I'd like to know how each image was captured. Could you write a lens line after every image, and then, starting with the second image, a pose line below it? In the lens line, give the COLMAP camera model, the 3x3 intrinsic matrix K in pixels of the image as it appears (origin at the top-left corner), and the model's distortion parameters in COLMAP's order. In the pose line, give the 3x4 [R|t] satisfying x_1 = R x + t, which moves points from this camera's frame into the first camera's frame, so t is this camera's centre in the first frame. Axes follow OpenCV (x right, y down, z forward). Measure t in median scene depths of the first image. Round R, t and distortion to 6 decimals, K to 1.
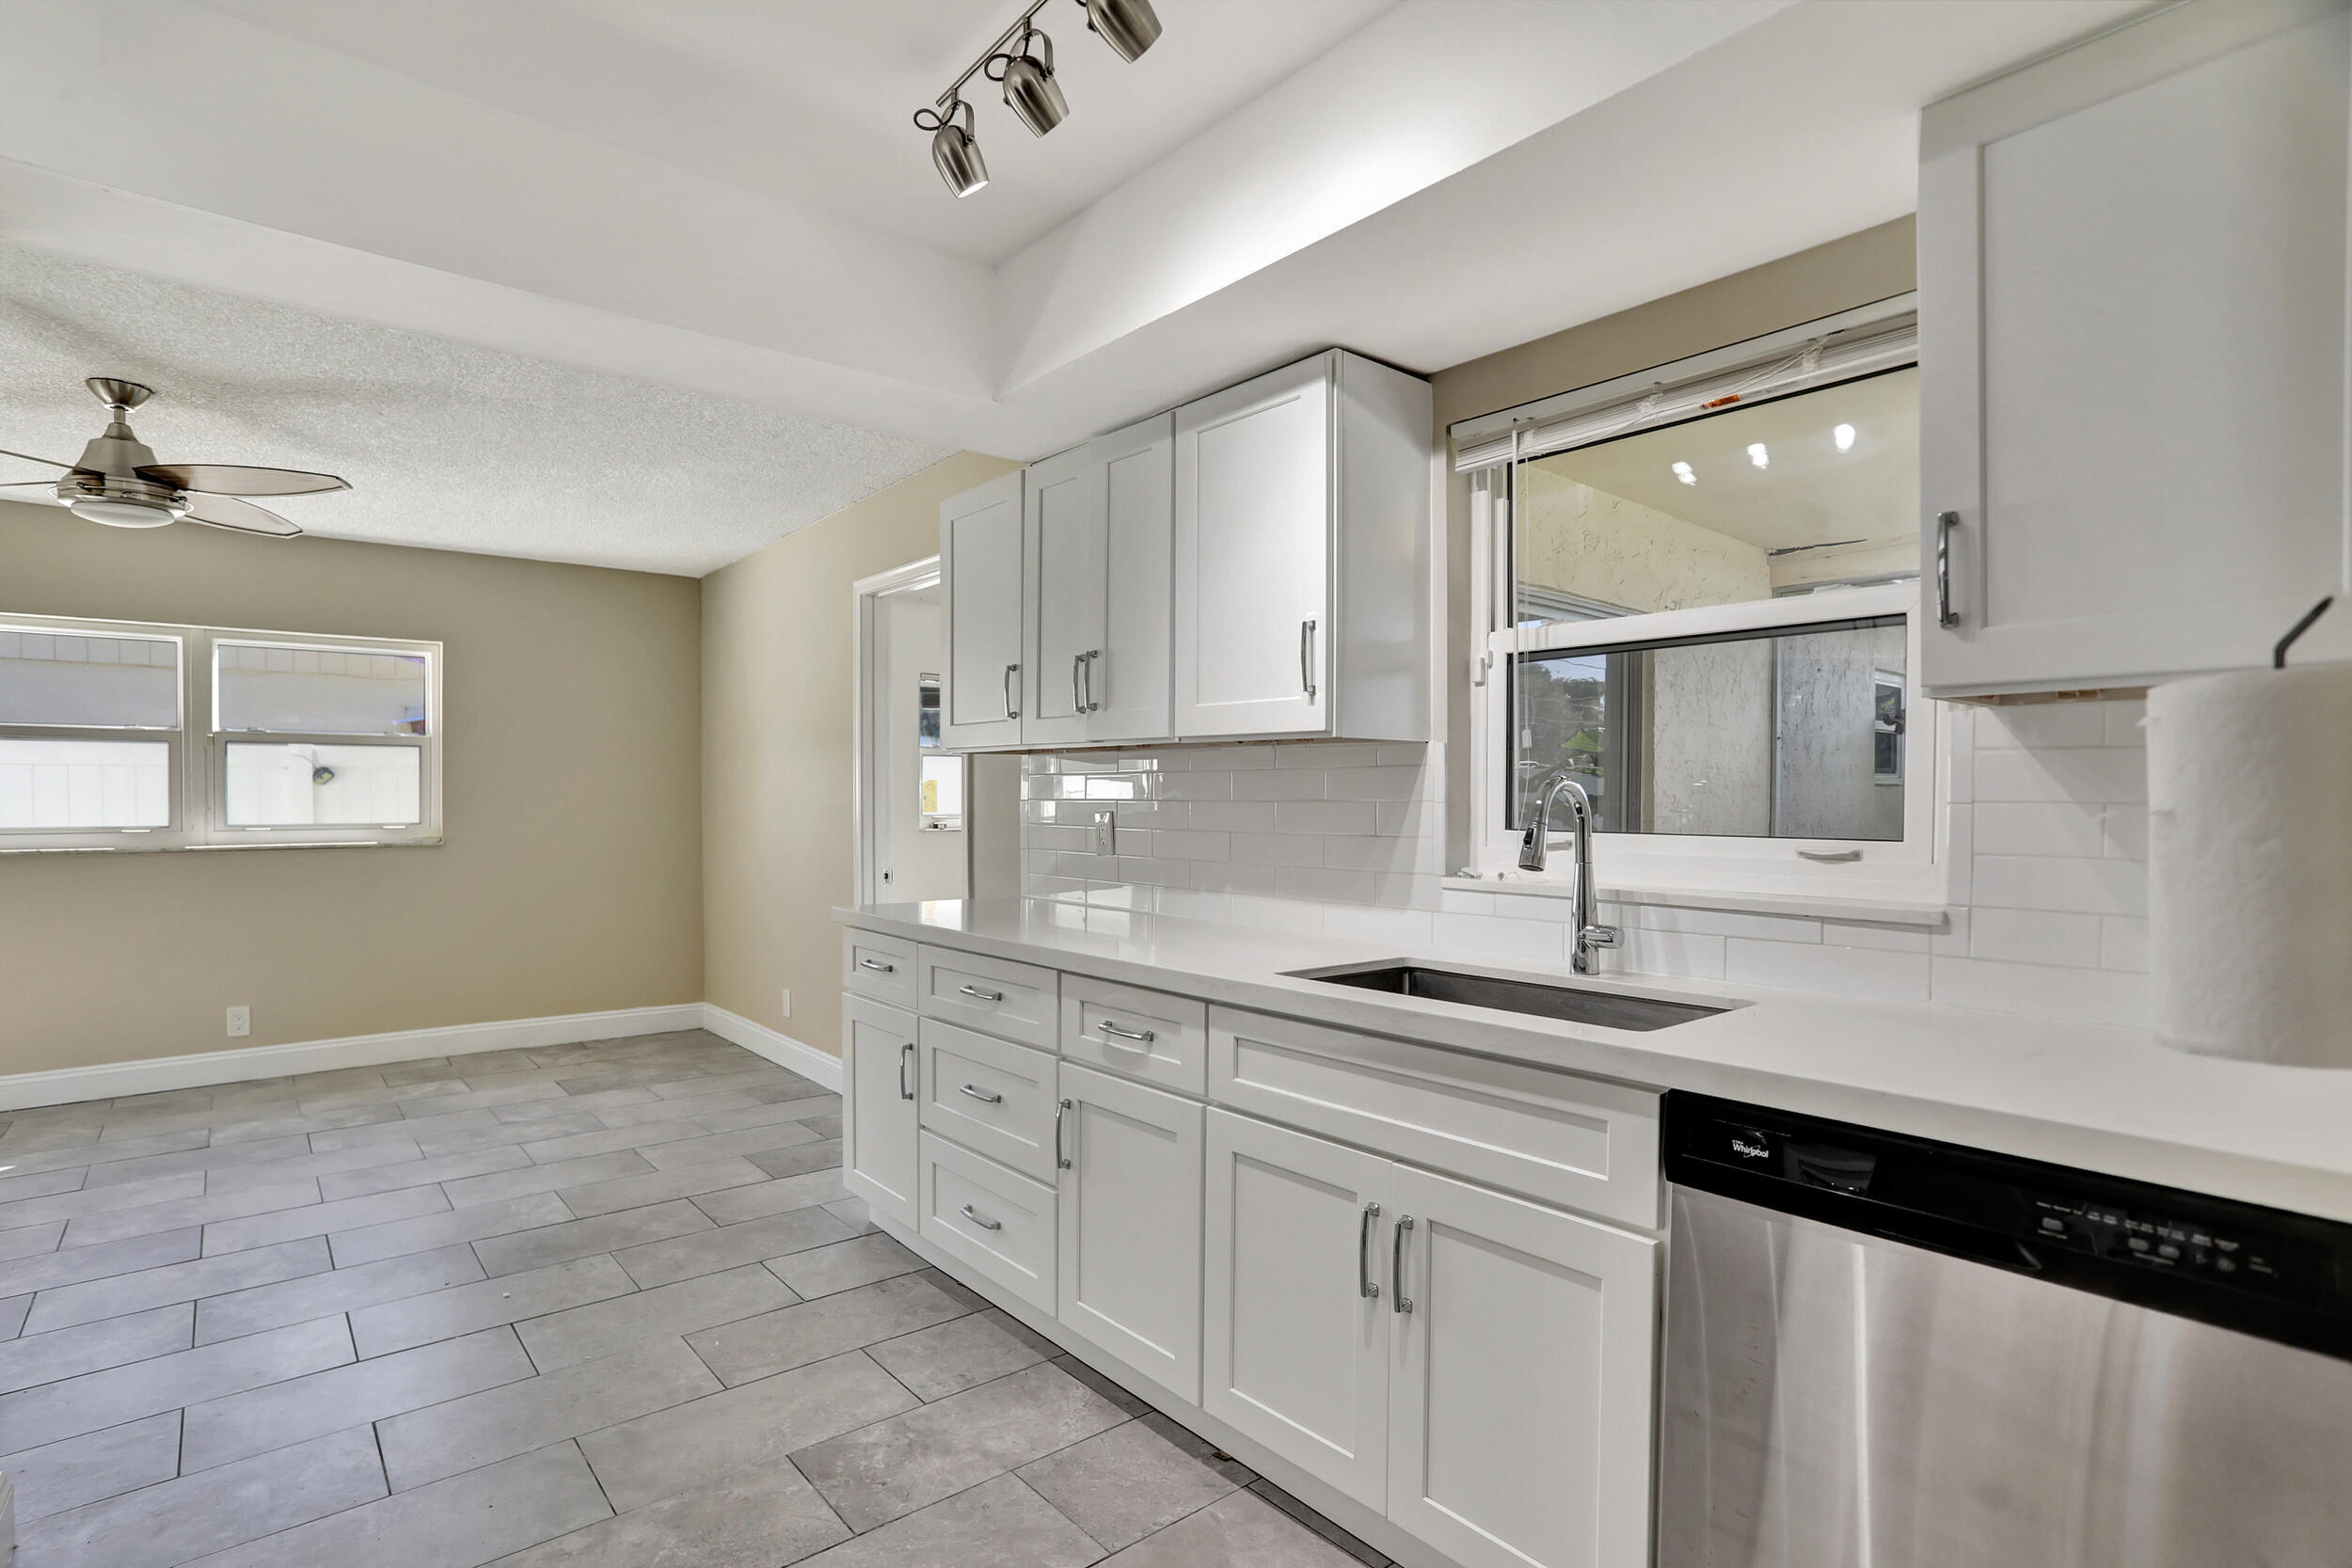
lens RADIAL K [[1172.1, 0, 1163.5], [0, 1172.1, 793.1], [0, 0, 1]] dist [-0.017689, 0.007113]
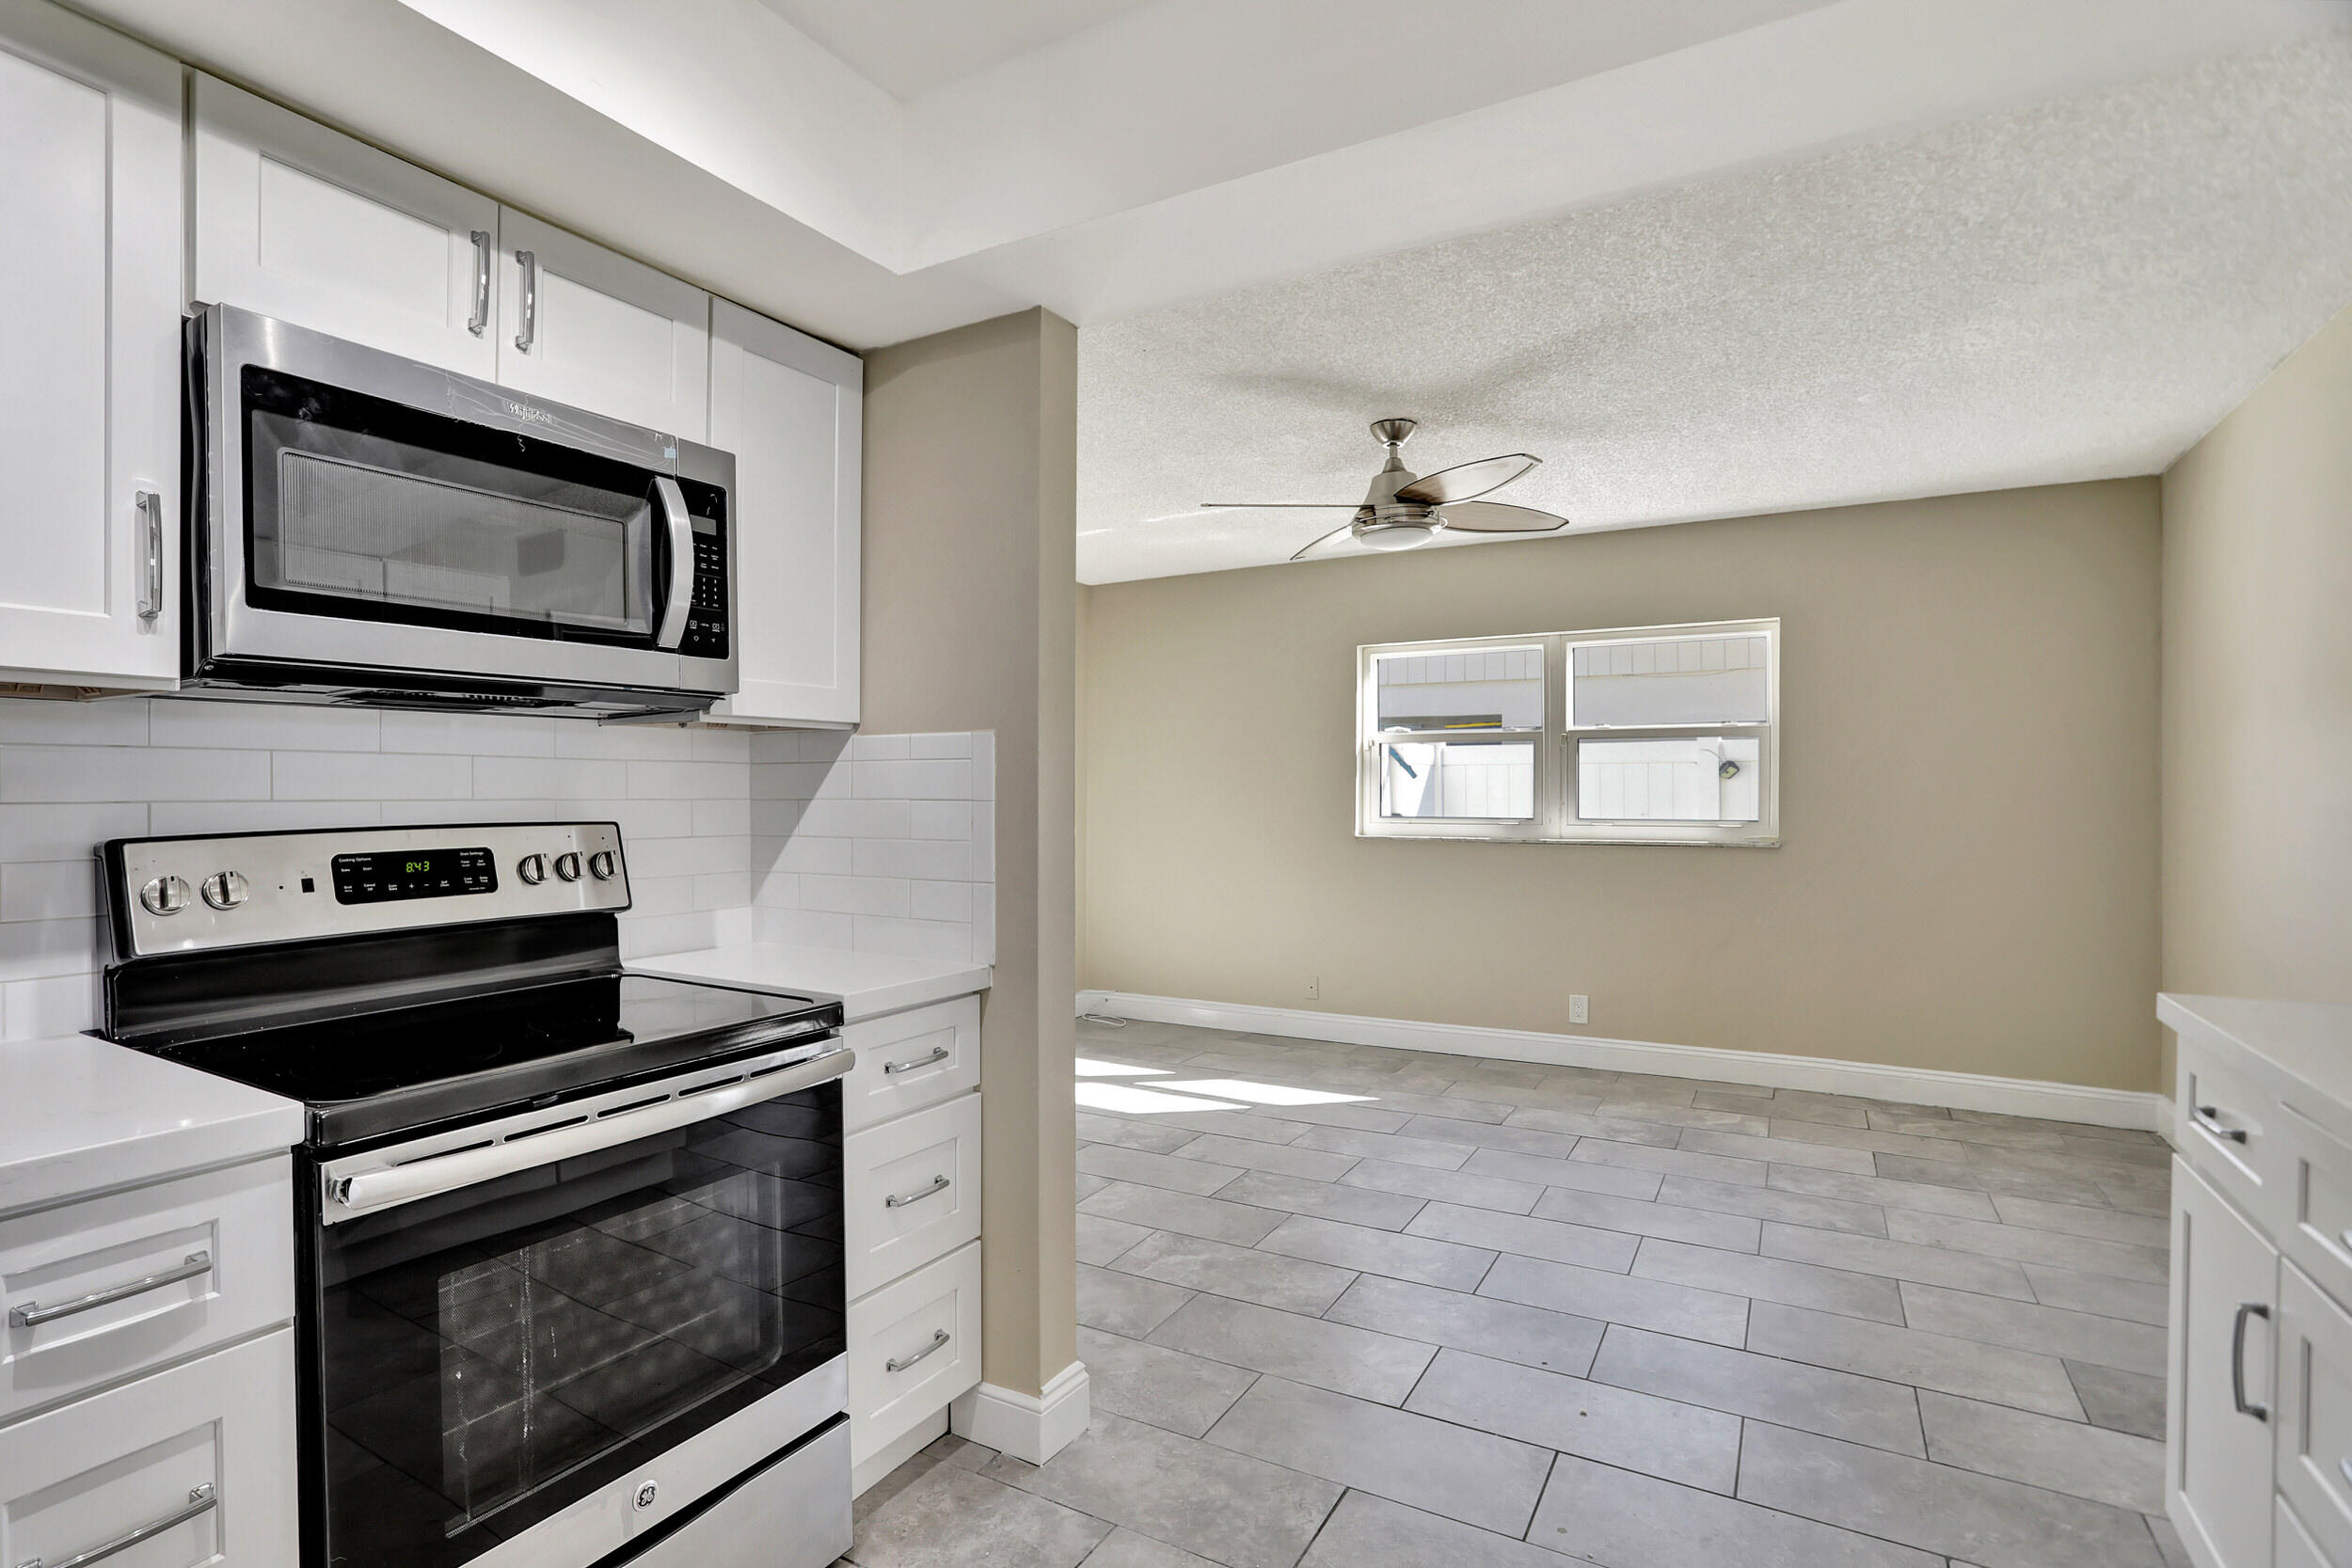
lens RADIAL K [[1172.1, 0, 1179.6], [0, 1172.1, 785.9], [0, 0, 1]] dist [-0.017689, 0.007113]
pose [[0.337312, -0.004858, -0.941380, 0.068712], [0.003217, 0.999987, -0.004008, 0.001022], [0.941387, -0.001676, 0.337323, 0.319746]]
